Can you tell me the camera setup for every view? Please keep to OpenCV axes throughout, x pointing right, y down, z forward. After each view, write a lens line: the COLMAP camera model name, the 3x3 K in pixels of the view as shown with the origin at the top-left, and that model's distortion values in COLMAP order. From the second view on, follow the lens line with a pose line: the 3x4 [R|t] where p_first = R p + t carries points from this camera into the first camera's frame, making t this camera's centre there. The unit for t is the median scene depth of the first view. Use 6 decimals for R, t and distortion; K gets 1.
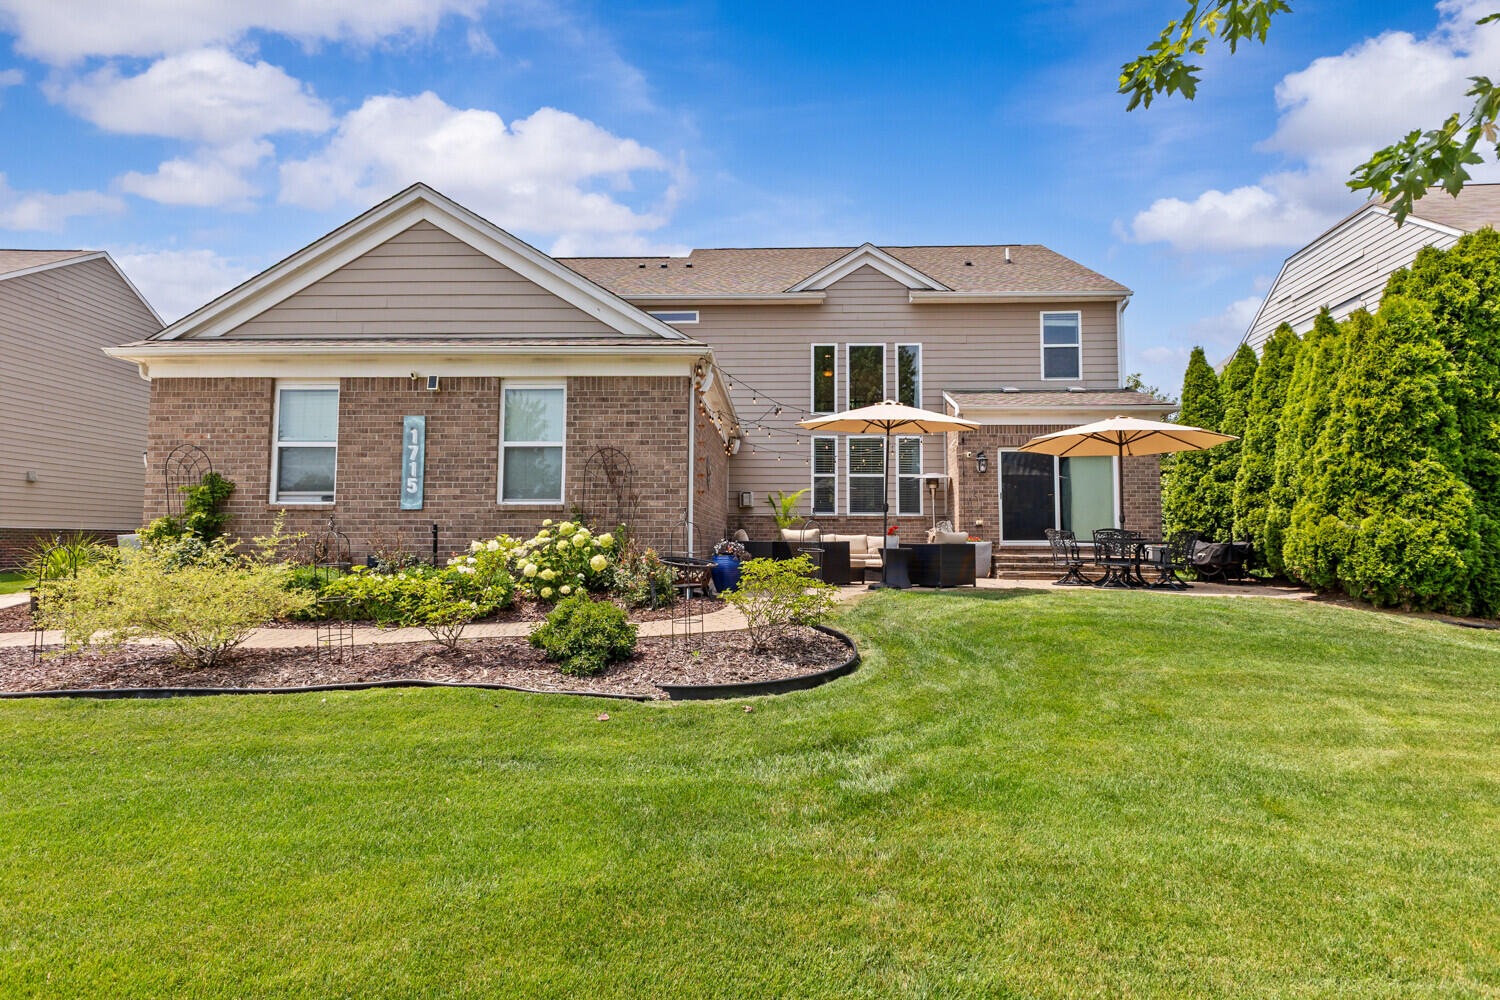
lens RADIAL K [[777.4, 0, 753.4], [0, 777.4, 496.3], [0, 0, 1]] dist [0.013659, -0.001769]
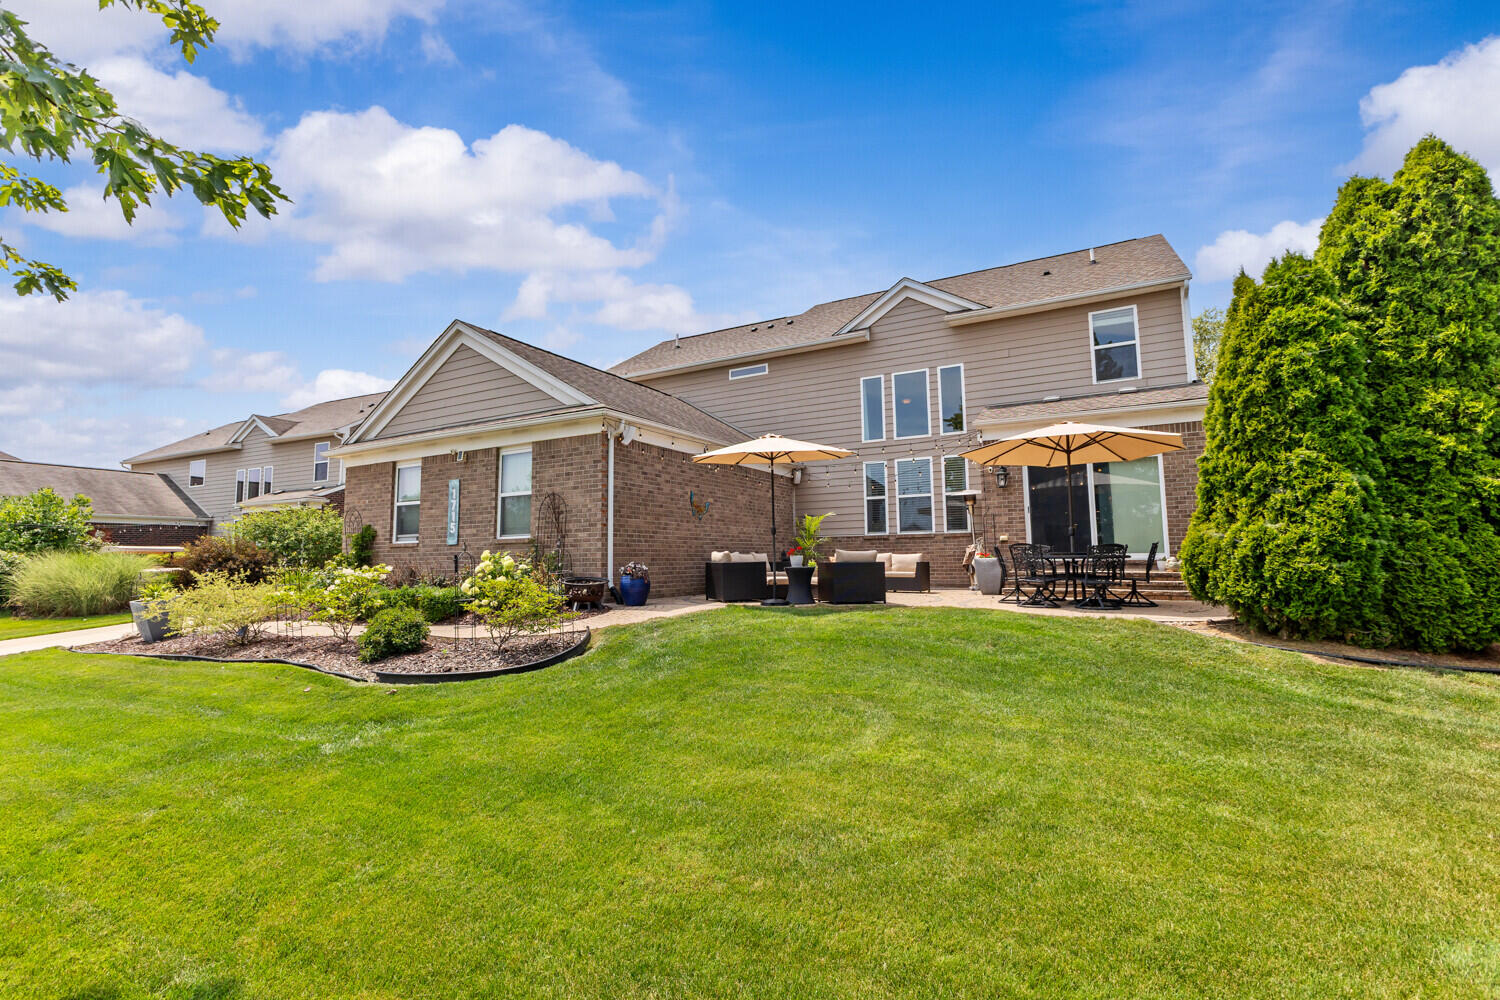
lens RADIAL K [[687.3, 0, 748.2], [0, 687.3, 502.0], [0, 0, 1]] dist [-0.018200, 0.000331]
pose [[0.889493, -0.055058, -0.453619, 0.619987], [0.044571, 0.998435, -0.033787, 0.005430], [0.454769, 0.009835, 0.890555, 0.120426]]
